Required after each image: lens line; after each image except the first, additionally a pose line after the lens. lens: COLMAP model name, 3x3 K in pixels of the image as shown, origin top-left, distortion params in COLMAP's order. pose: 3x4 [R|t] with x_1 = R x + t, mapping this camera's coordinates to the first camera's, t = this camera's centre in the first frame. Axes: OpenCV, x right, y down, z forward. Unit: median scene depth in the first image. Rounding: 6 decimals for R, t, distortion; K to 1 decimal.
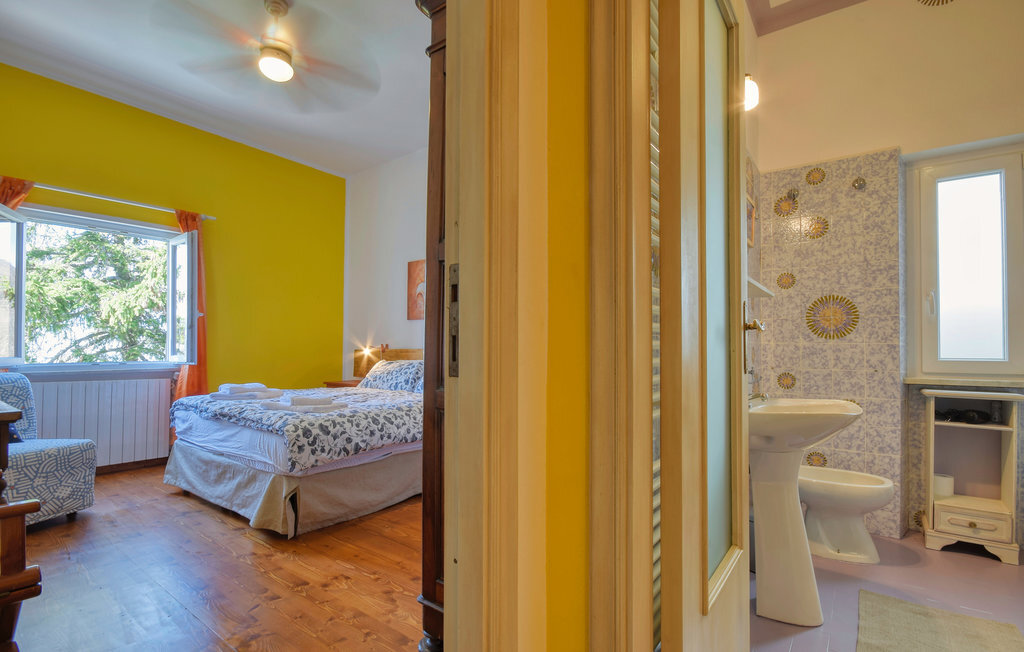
lens RADIAL K [[474.9, 0, 489.1], [0, 474.9, 332.9], [0, 0, 1]] dist [0.001019, -0.010199]
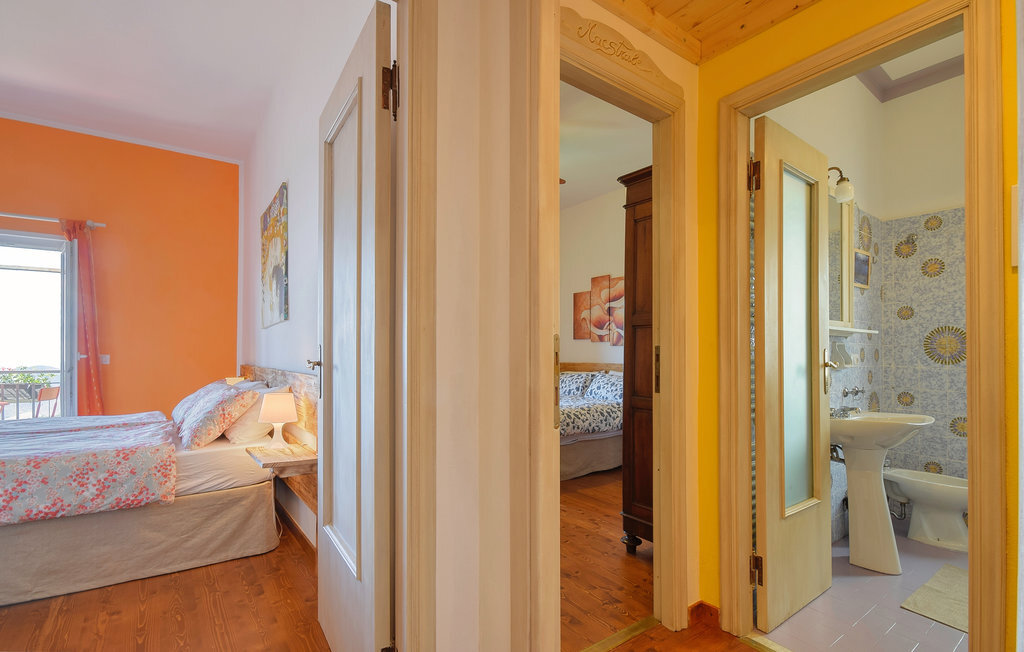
lens RADIAL K [[449.6, 0, 528.7], [0, 449.6, 326.6], [0, 0, 1]] dist [-0.001751, -0.015978]
pose [[0.976222, 0.003640, -0.216742, -0.057959], [-0.010569, 0.999469, -0.030821, -0.043711], [0.216515, 0.032379, 0.975742, -0.362617]]
